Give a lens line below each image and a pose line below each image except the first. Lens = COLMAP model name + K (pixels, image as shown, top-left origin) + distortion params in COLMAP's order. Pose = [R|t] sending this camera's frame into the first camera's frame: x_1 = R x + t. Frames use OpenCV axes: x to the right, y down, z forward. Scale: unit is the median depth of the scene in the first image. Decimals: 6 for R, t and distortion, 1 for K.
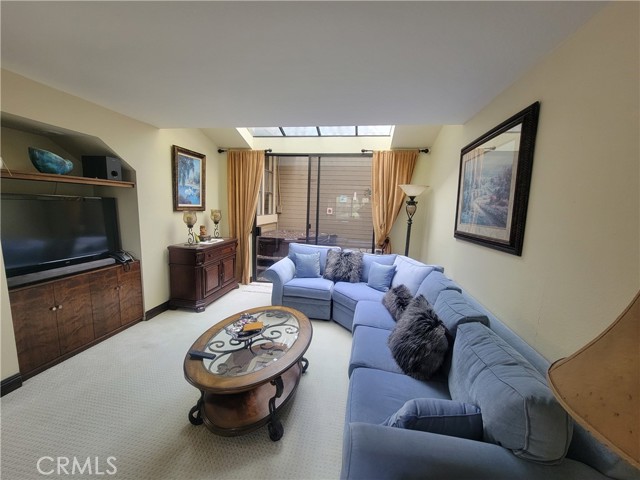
lens RADIAL K [[260.1, 0, 318.6], [0, 260.1, 238.5], [0, 0, 1]] dist [-0.007331, 0.001552]
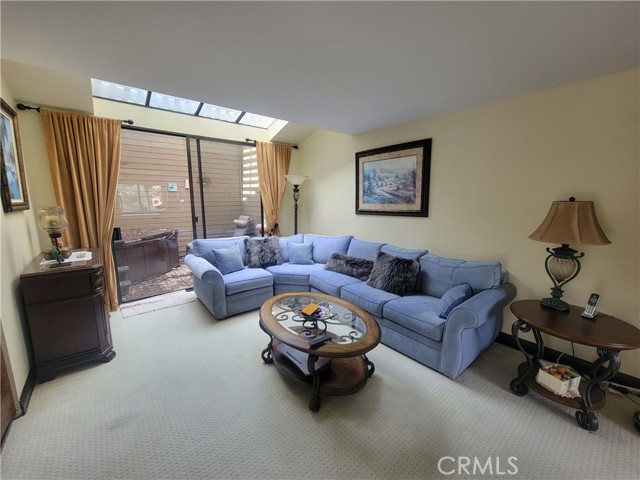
lens RADIAL K [[260.1, 0, 319.8], [0, 260.1, 239.7], [0, 0, 1]] dist [-0.007331, 0.001552]
pose [[0.650491, -0.156220, 0.743274, -0.496541], [0.117104, 0.987545, 0.105075, -0.026369], [-0.750432, 0.018690, 0.660684, 0.131697]]
